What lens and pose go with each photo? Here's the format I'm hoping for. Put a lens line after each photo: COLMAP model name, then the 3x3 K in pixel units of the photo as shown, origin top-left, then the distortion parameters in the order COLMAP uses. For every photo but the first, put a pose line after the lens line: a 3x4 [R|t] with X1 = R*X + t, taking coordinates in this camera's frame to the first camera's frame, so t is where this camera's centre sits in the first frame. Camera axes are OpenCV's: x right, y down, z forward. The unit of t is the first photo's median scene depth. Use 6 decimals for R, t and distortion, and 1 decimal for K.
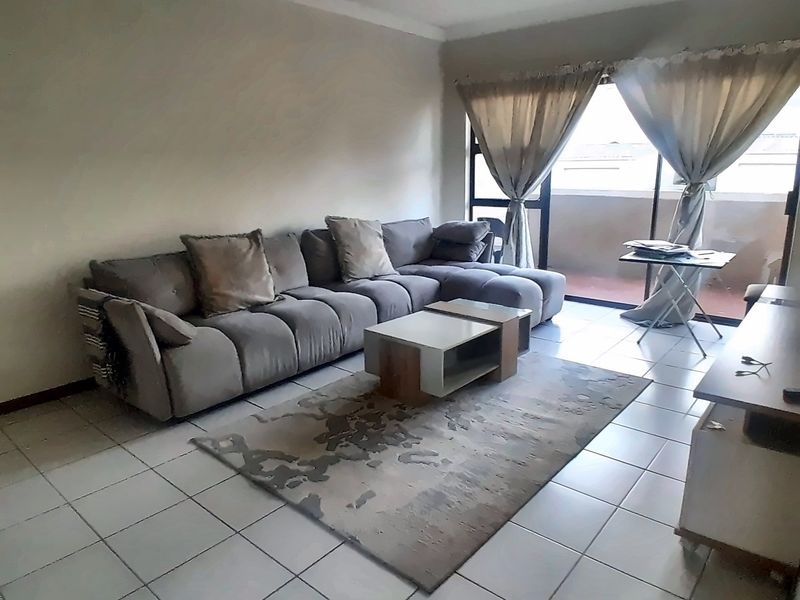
lens RADIAL K [[530.8, 0, 403.2], [0, 530.8, 295.4], [0, 0, 1]] dist [0.004610, -0.045232]
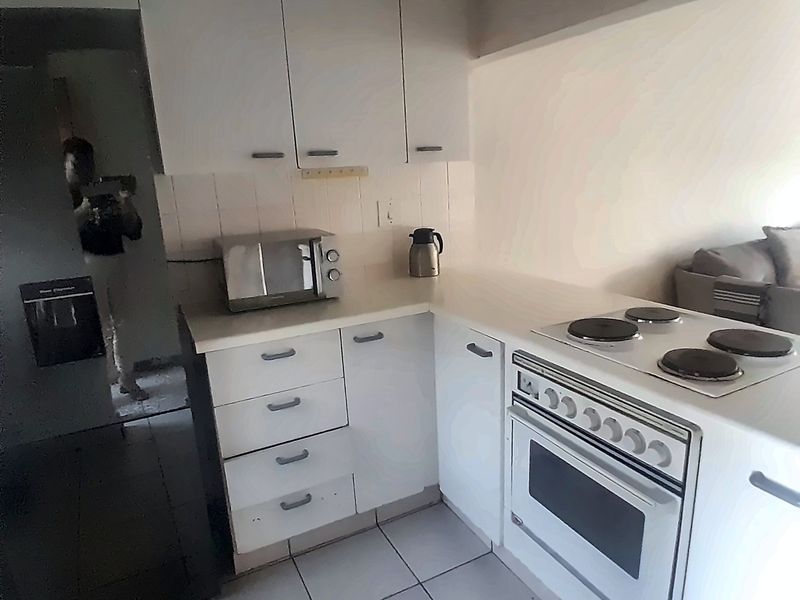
lens RADIAL K [[533.6, 0, 400.0], [0, 533.6, 300.0], [0, 0, 1]] dist [0.002879, -0.045421]
pose [[0.919813, 0.063900, -0.387119, -0.573524], [-0.052332, 0.997814, 0.040363, 0.022128], [0.388851, -0.016868, 0.921146, -0.191040]]
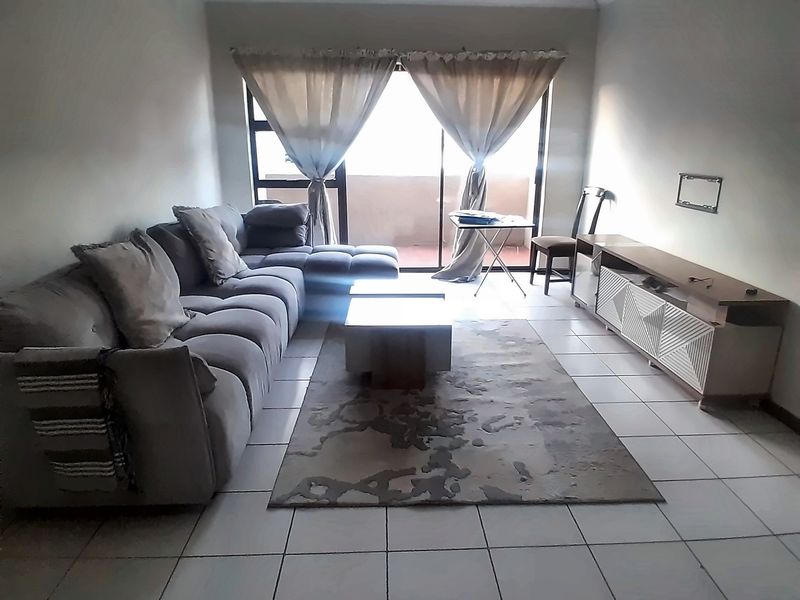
lens RADIAL K [[533.6, 0, 400.0], [0, 533.6, 300.0], [0, 0, 1]] dist [0.002879, -0.045421]
pose [[0.739558, -0.174217, 0.650156, -0.484777], [0.144677, 0.984490, 0.099234, -0.046603], [-0.657360, 0.020674, 0.753293, 0.200002]]
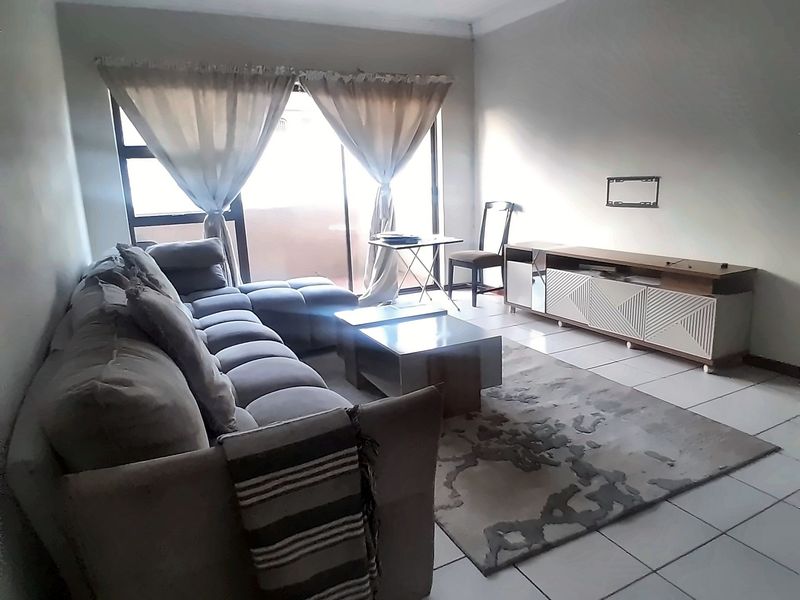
lens RADIAL K [[533.6, 0, 400.0], [0, 533.6, 300.0], [0, 0, 1]] dist [0.002879, -0.045421]
pose [[0.389773, -0.200728, 0.898769, -0.634640], [0.245974, 0.963191, 0.108443, -0.083539], [-0.887454, 0.178806, 0.424800, 0.527745]]
